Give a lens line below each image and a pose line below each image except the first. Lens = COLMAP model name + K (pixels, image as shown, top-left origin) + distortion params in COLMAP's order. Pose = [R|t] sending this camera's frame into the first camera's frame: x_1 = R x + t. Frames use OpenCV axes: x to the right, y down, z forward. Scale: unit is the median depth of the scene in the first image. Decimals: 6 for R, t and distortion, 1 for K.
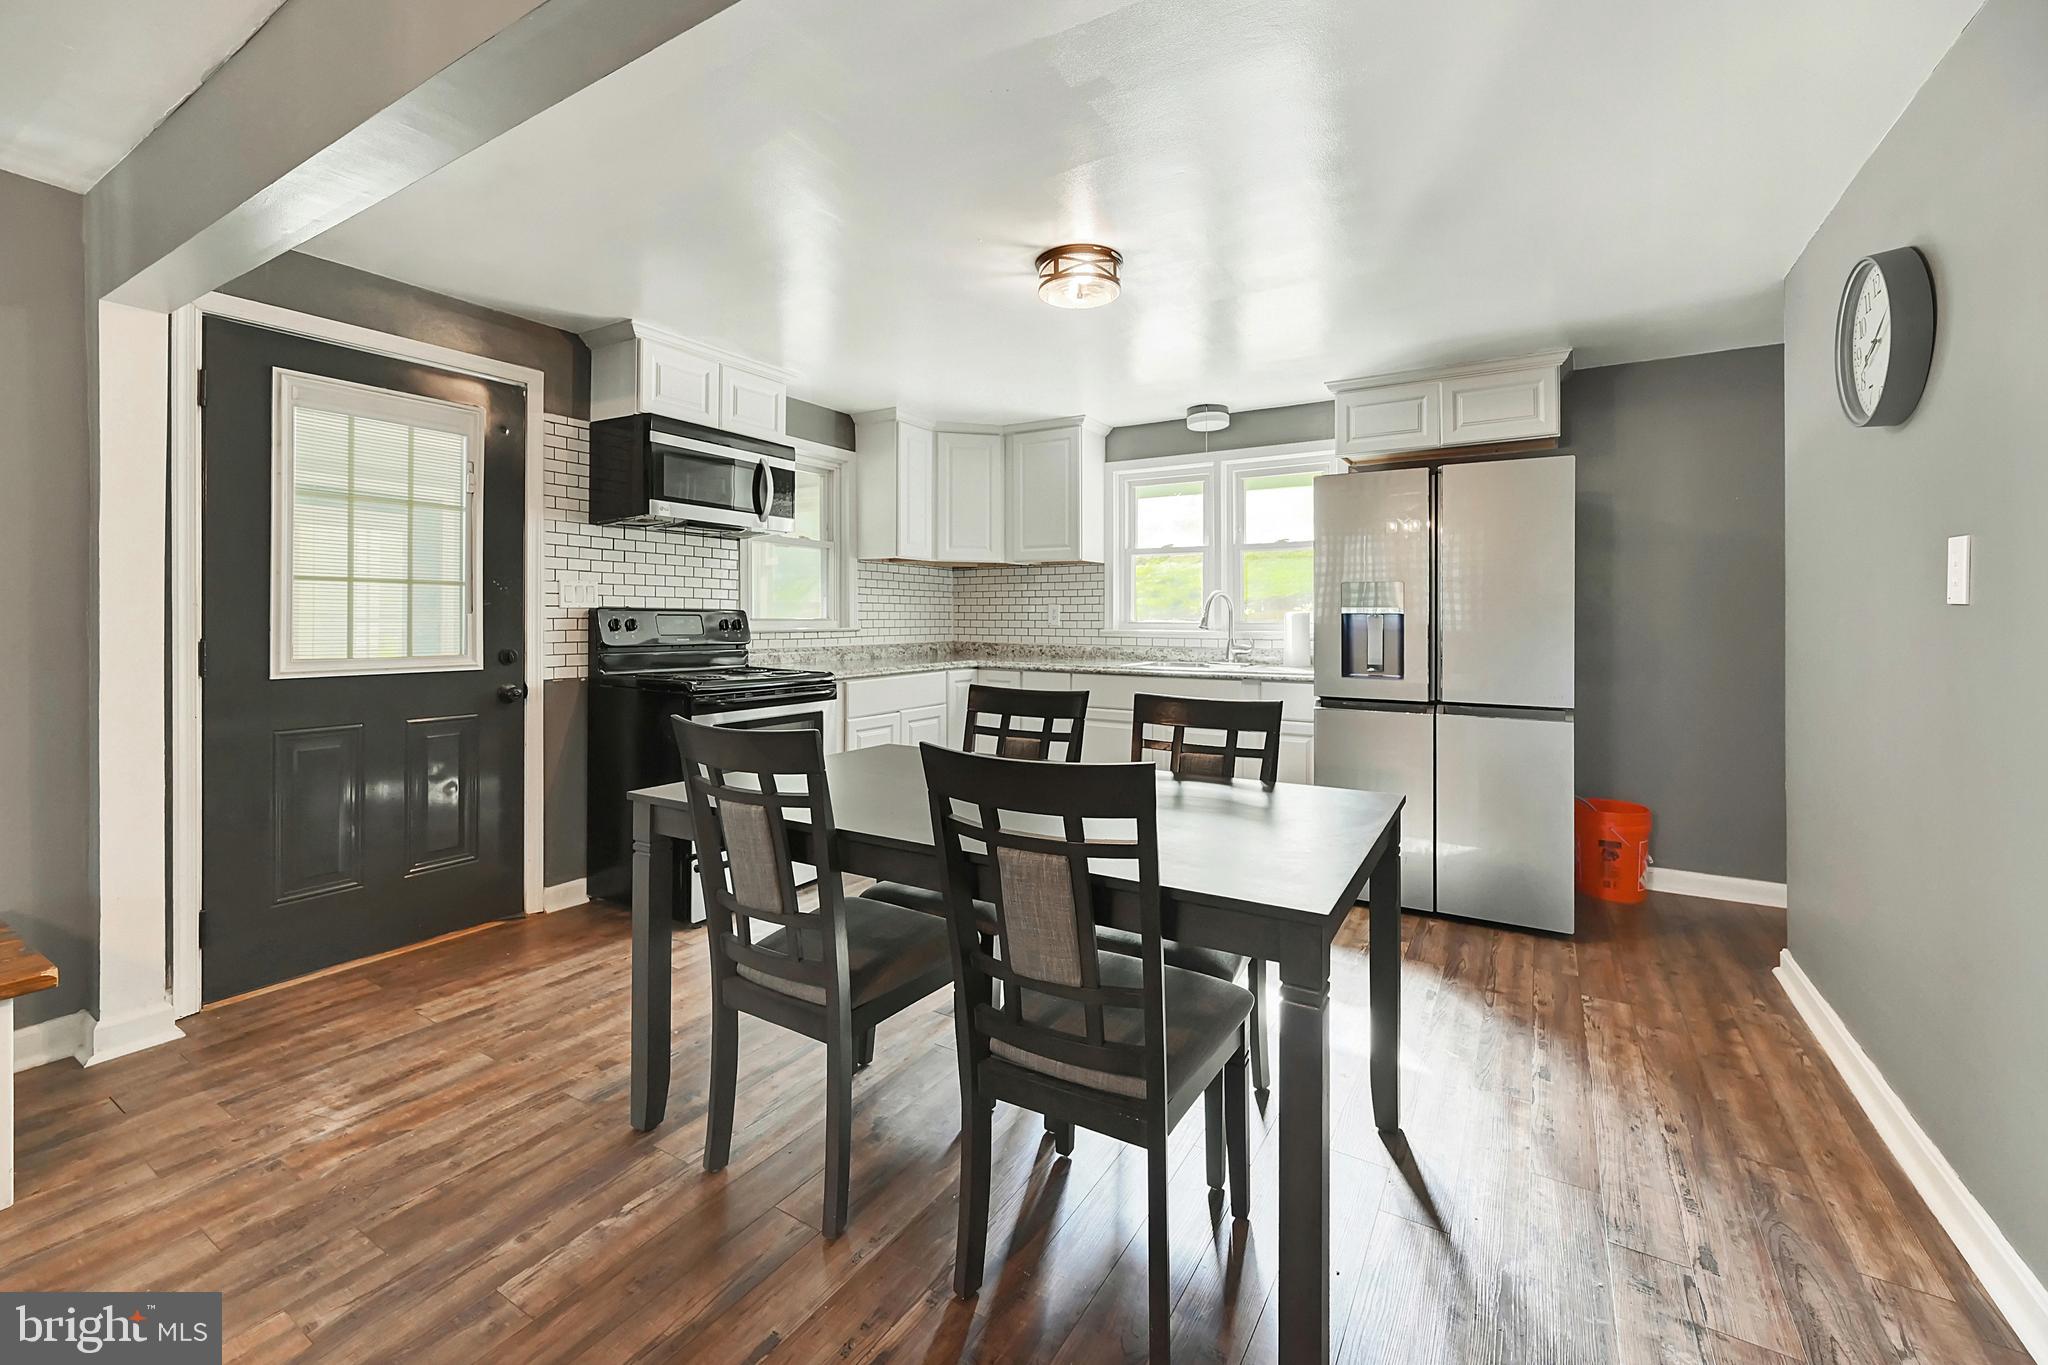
lens RADIAL K [[834.1, 0, 1010.4], [0, 834.1, 614.7], [0, 0, 1]] dist [-0.000324, 0.000225]
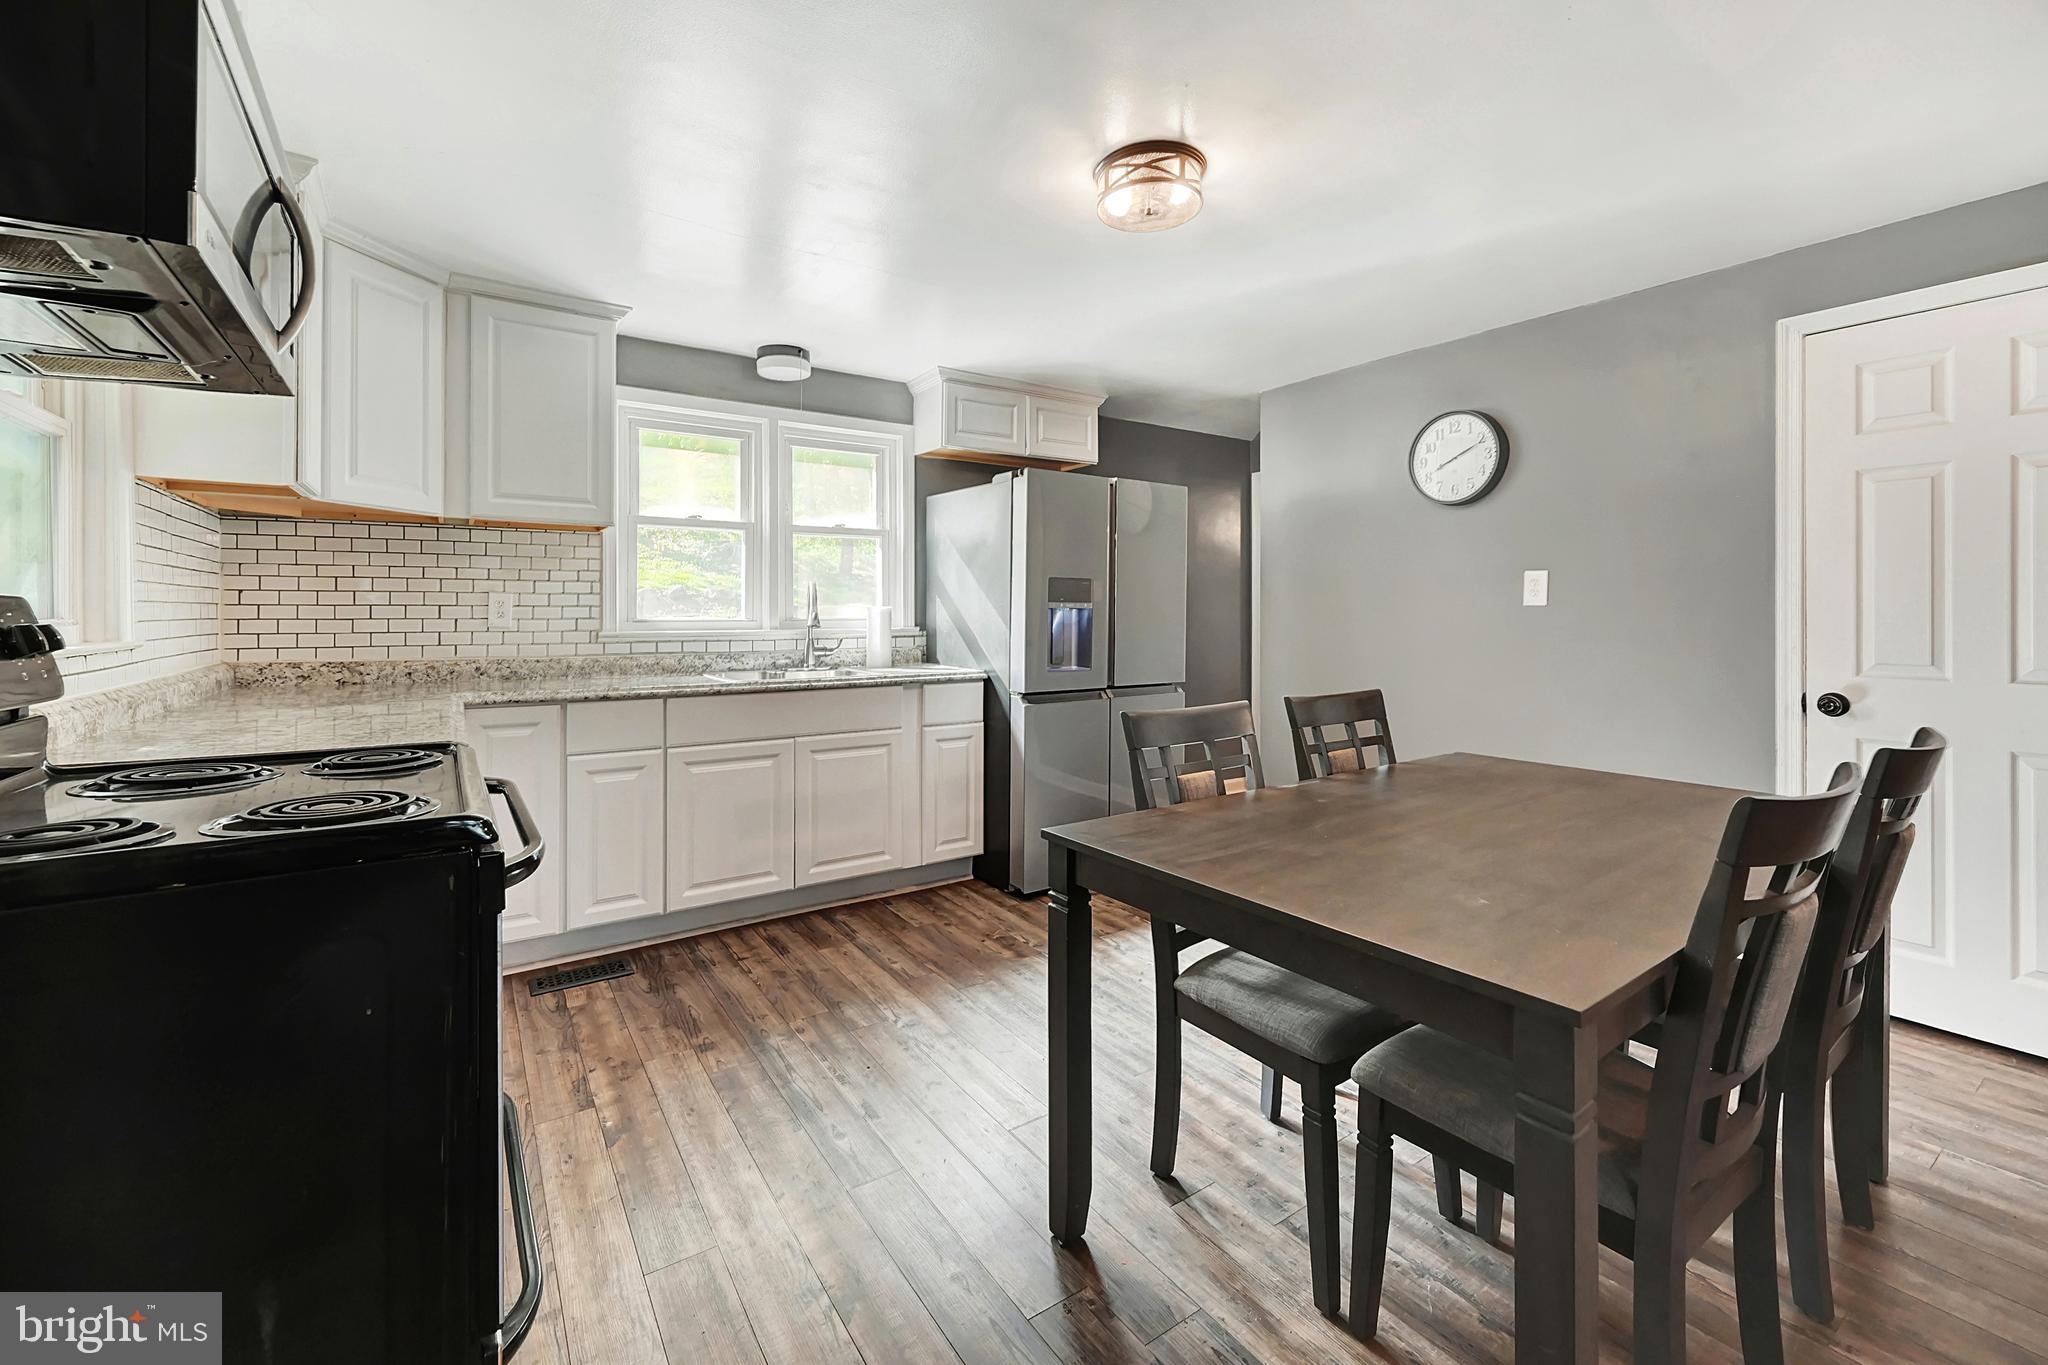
lens RADIAL K [[834.1, 0, 999.5], [0, 834.1, 610.1], [0, 0, 1]] dist [-0.000324, 0.000225]
pose [[0.407837, -0.000723, 0.913054, -0.396005], [-0.001071, 0.999999, 0.001271, -0.000748], [-0.913054, -0.001496, 0.407836, 0.461604]]
